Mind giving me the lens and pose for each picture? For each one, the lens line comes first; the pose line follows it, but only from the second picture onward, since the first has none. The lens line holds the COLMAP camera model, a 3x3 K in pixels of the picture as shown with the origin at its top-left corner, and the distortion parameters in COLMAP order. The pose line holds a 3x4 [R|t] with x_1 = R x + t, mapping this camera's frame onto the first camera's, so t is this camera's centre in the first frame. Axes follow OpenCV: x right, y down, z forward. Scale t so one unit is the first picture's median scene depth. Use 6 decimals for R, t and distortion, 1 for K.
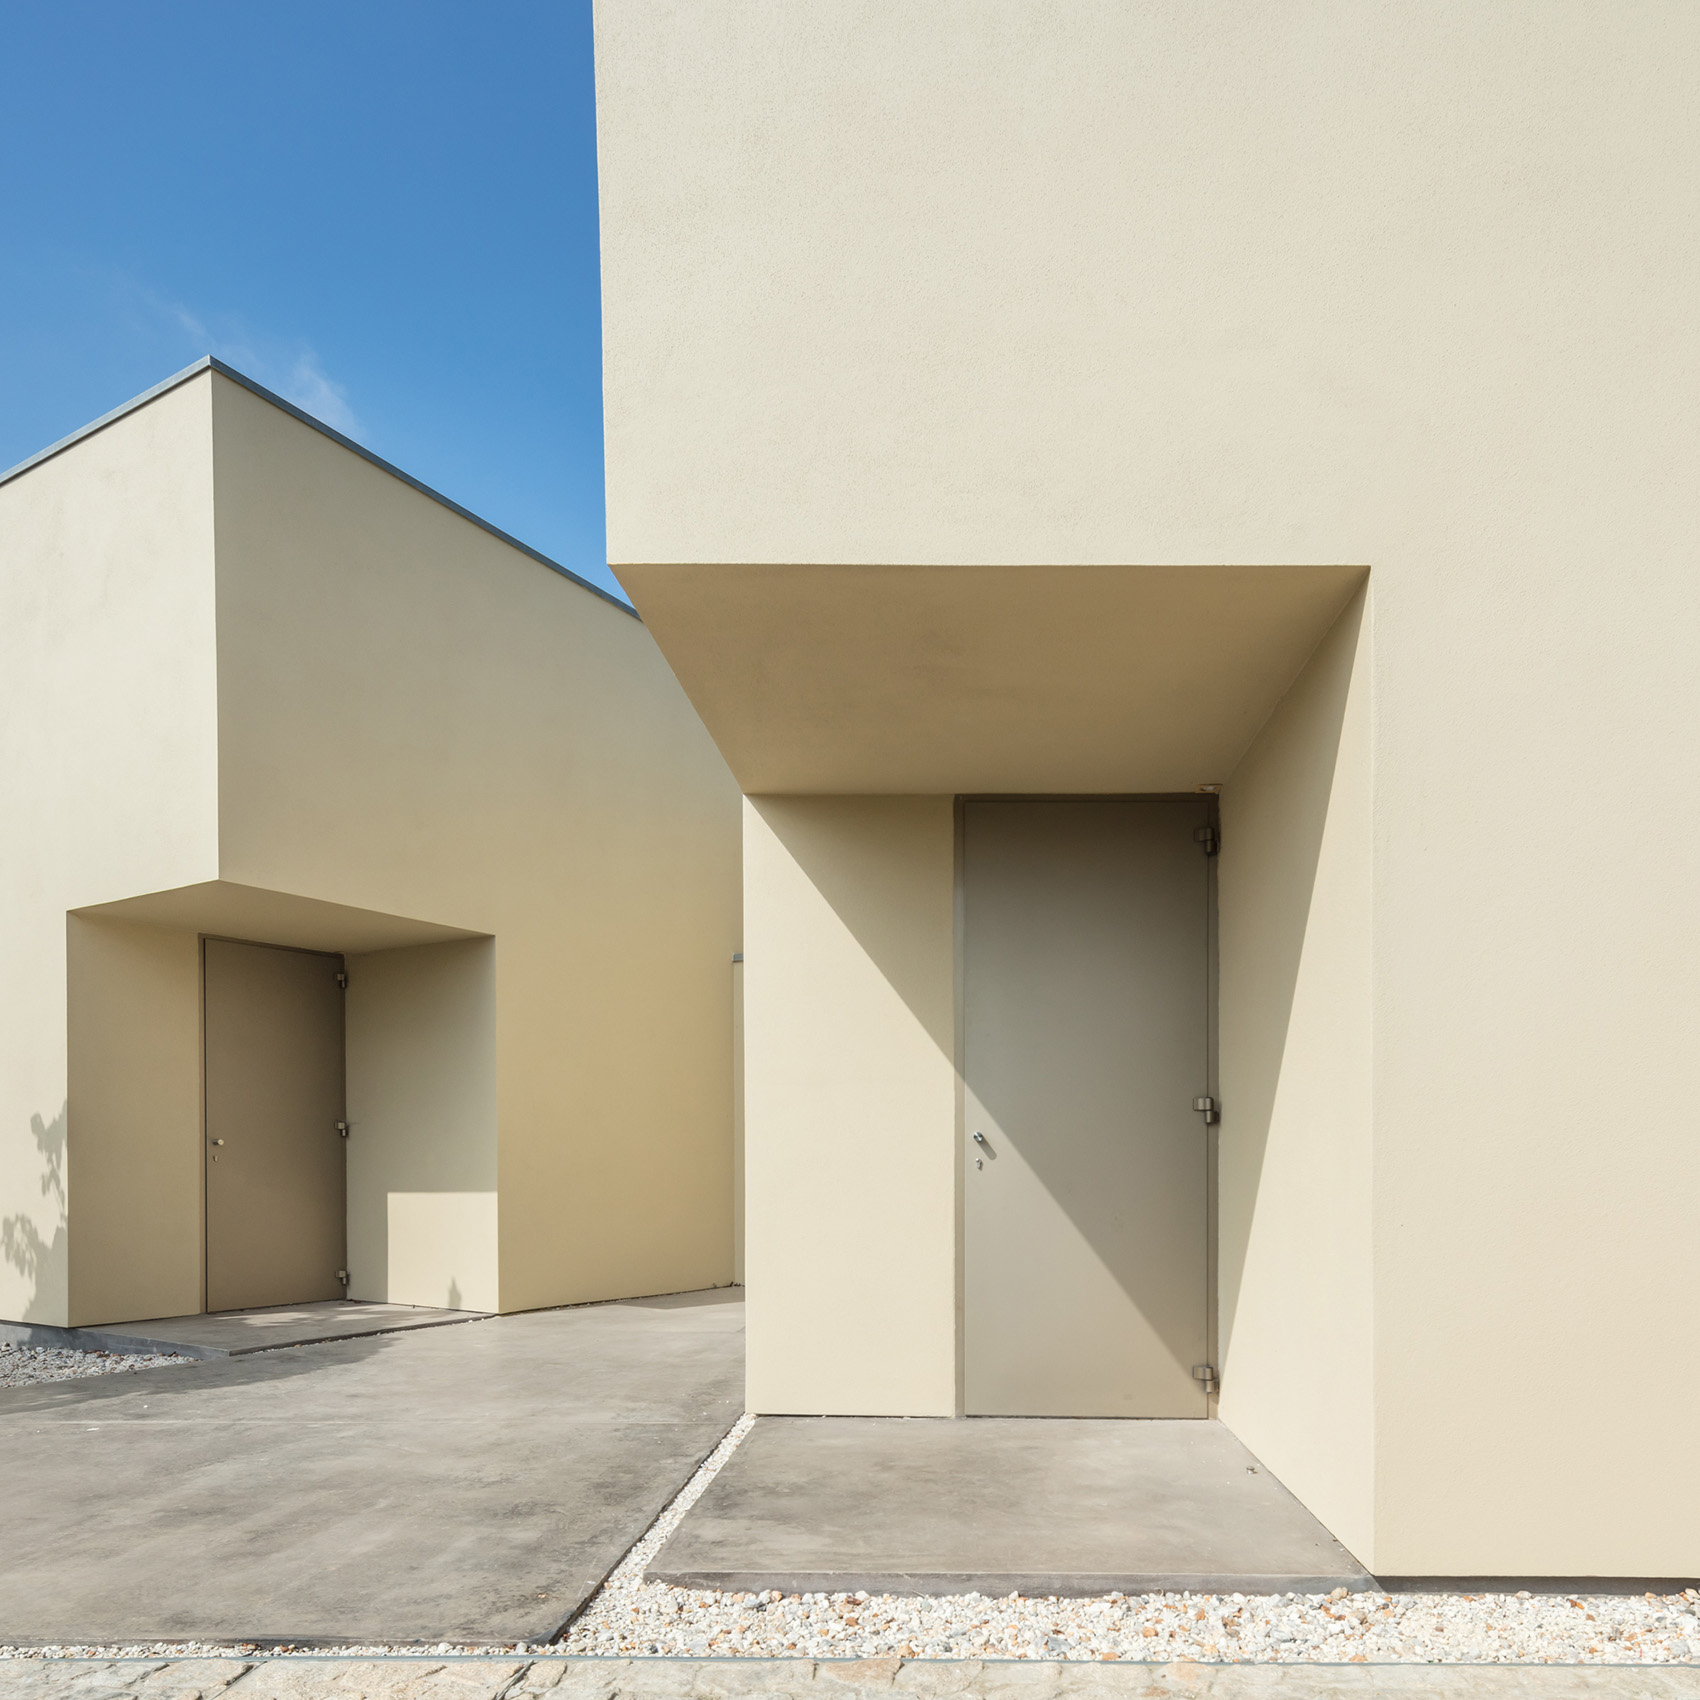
lens RADIAL K [[1402.8, 0, 850.0], [0, 1402.8, 850.0], [0, 0, 1]] dist [0.002603, -0.002951]
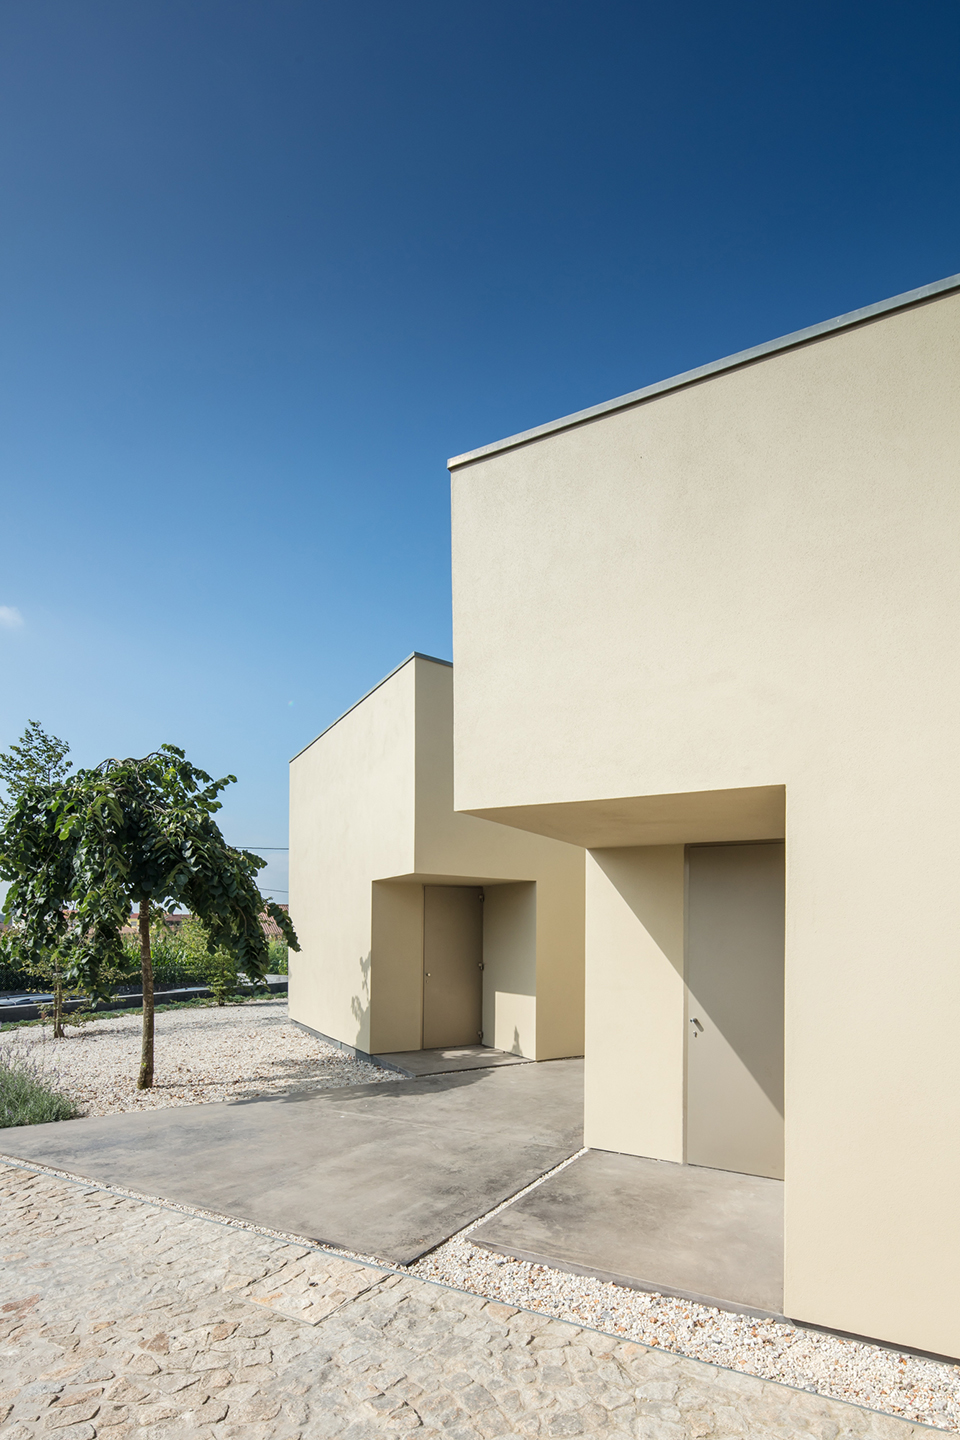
lens RADIAL K [[677.8, 0, 480.0], [0, 677.8, 720.0], [0, 0, 1]] dist [0.012805, -0.006591]
pose [[0.891844, -0.111050, -0.438501, 0.329252], [0.076261, 0.992433, -0.096230, -0.183362], [0.445869, 0.052382, 0.893564, -0.084450]]
